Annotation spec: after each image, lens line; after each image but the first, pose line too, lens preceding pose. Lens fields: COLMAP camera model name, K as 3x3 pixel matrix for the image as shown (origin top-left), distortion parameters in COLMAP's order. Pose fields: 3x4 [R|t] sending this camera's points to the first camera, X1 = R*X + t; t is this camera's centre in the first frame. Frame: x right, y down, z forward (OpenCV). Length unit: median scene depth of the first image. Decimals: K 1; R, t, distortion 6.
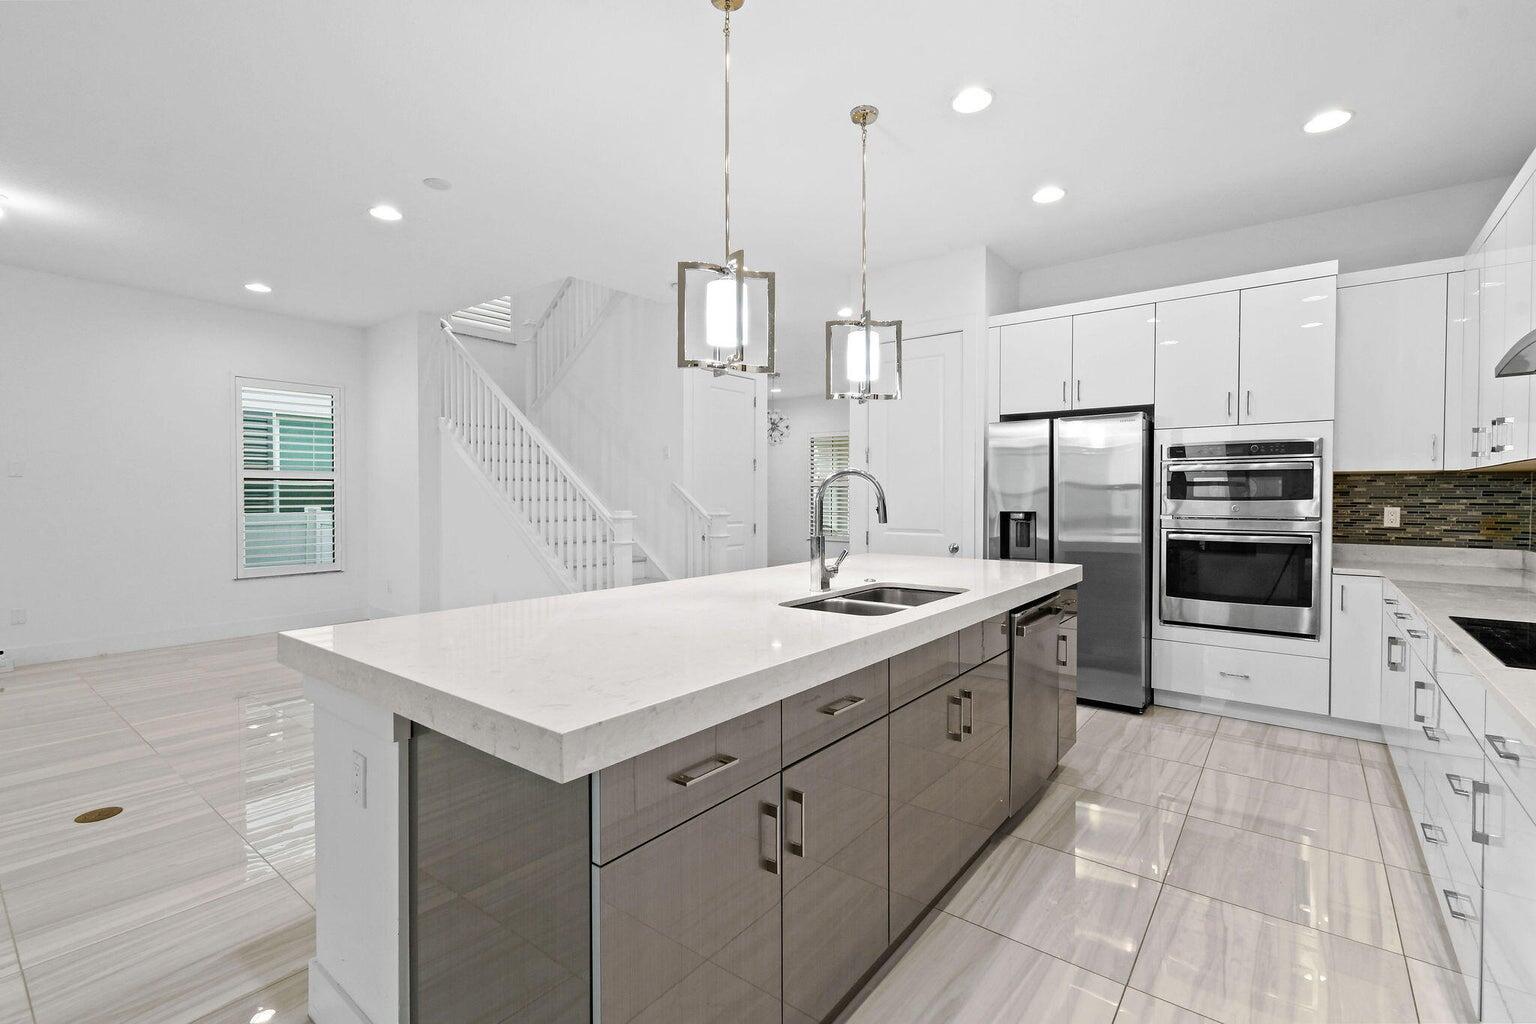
lens RADIAL K [[689.3, 0, 773.2], [0, 689.3, 491.5], [0, 0, 1]] dist [-0.001533, -0.000117]
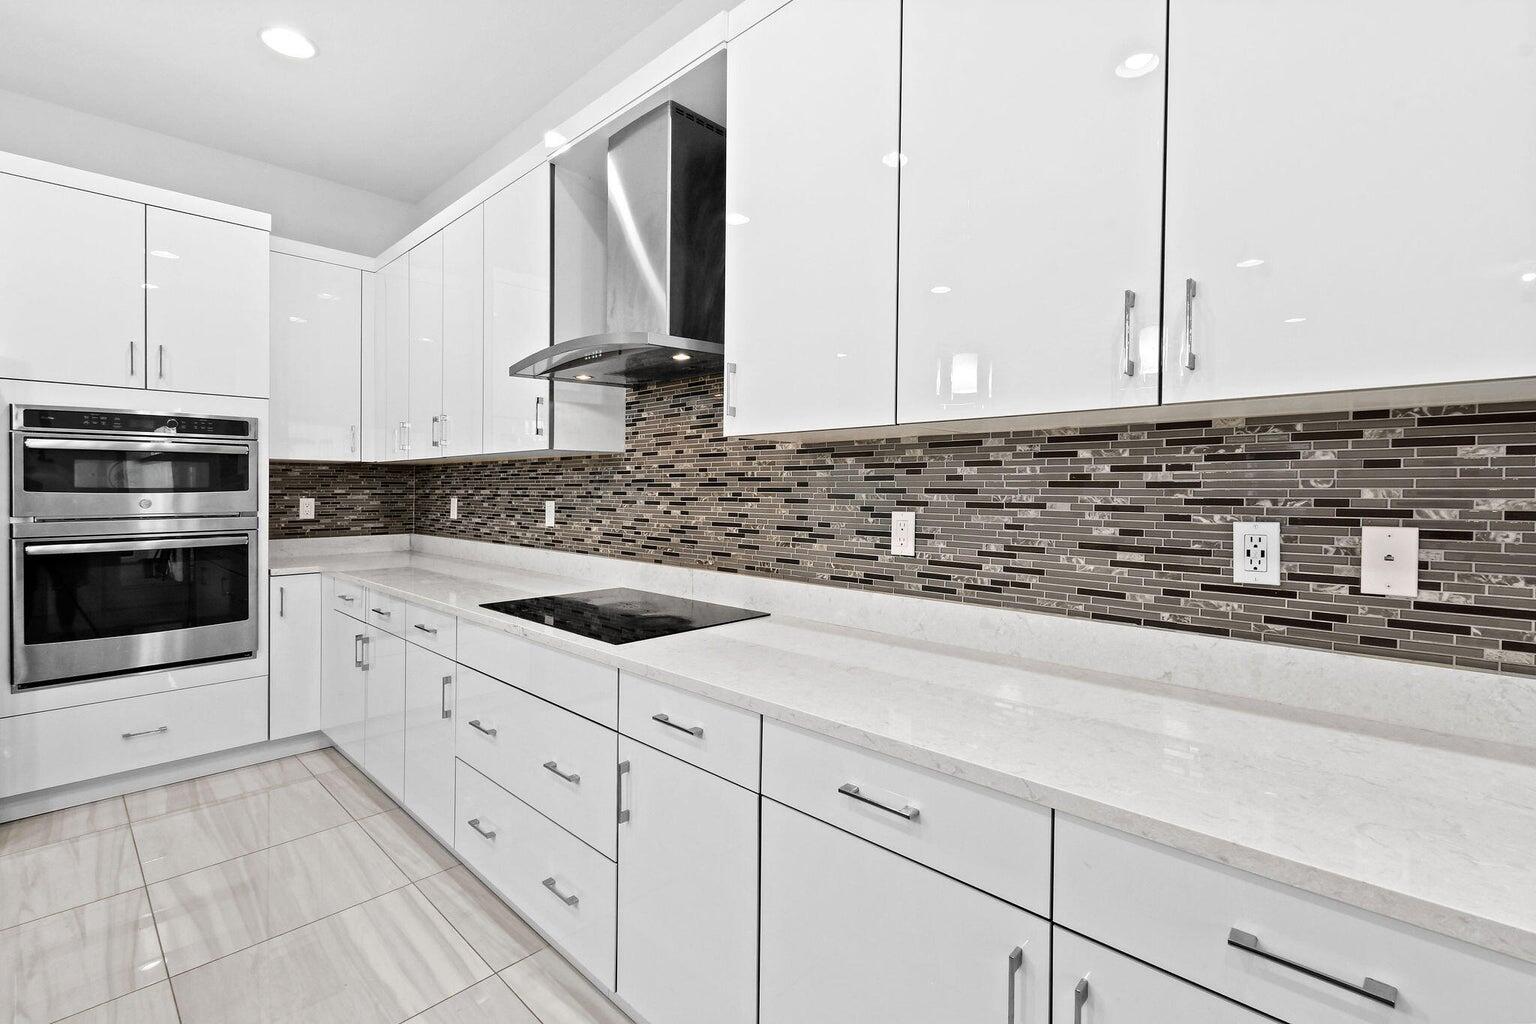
lens RADIAL K [[689.3, 0, 773.2], [0, 689.3, 491.5], [0, 0, 1]] dist [-0.001533, -0.000117]
pose [[0.098680, -0.006523, 0.995098, 0.011425], [-0.002870, 0.999972, 0.006840, 0.005329], [-0.995115, -0.003531, 0.098658, 0.280627]]
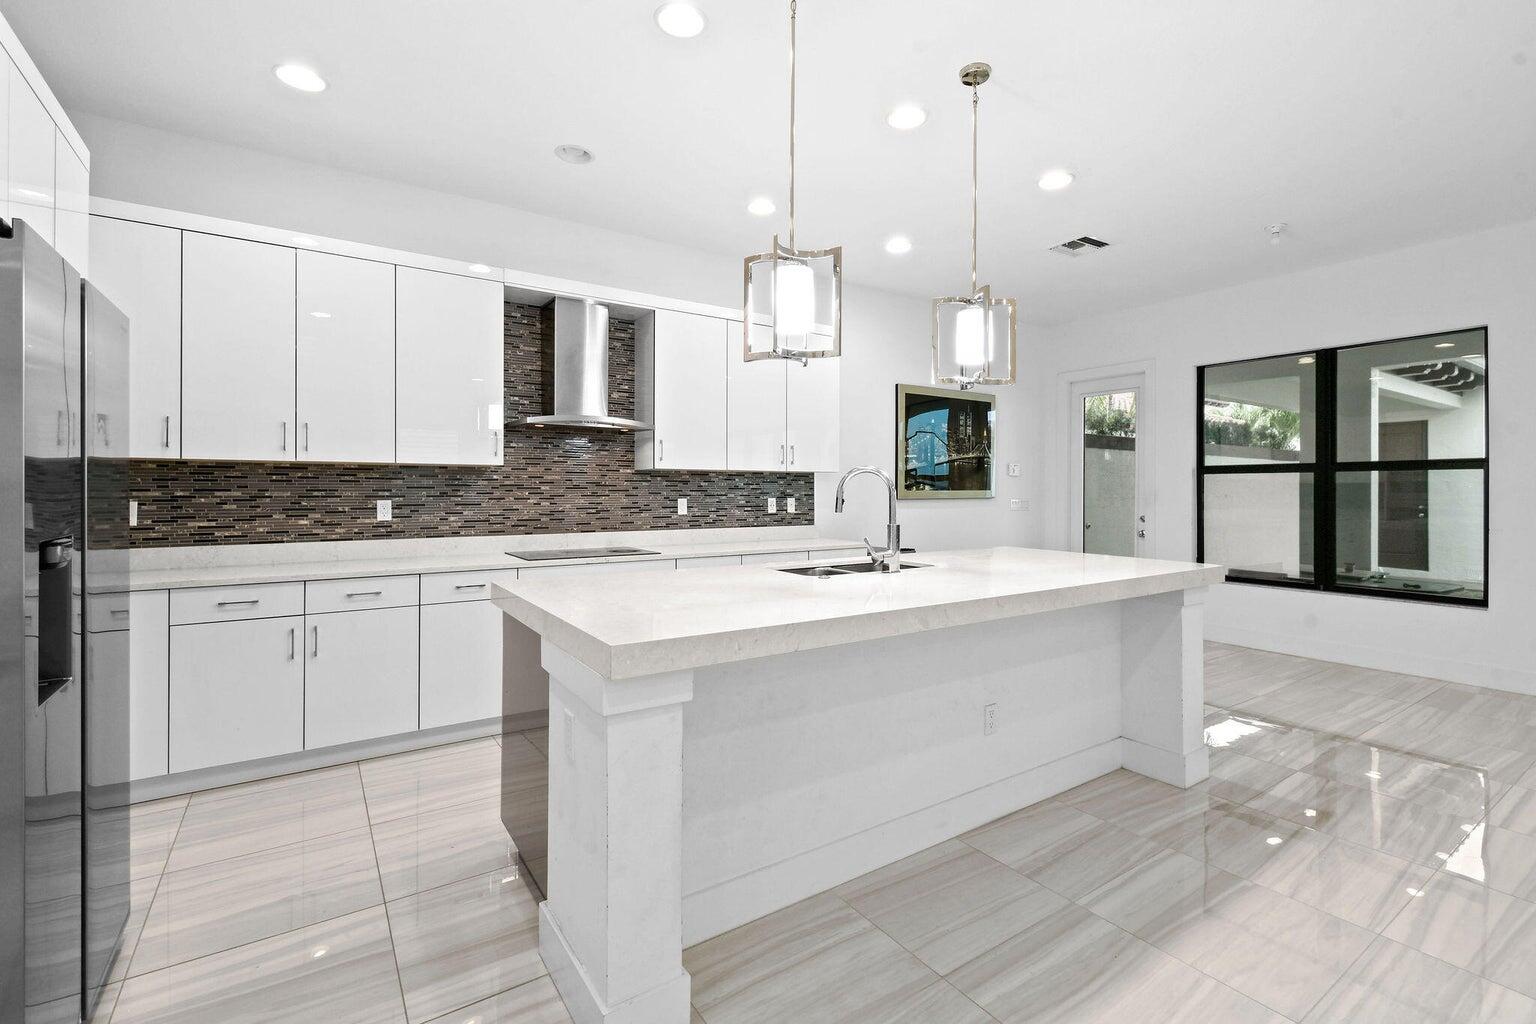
lens RADIAL K [[689.3, 0, 773.2], [0, 689.3, 491.5], [0, 0, 1]] dist [-0.001533, -0.000117]
pose [[-0.952340, -0.002984, 0.305023, -0.076979], [-0.002796, 0.999996, 0.001051, 0.007889], [-0.305024, 0.000148, -0.952345, 1.701041]]
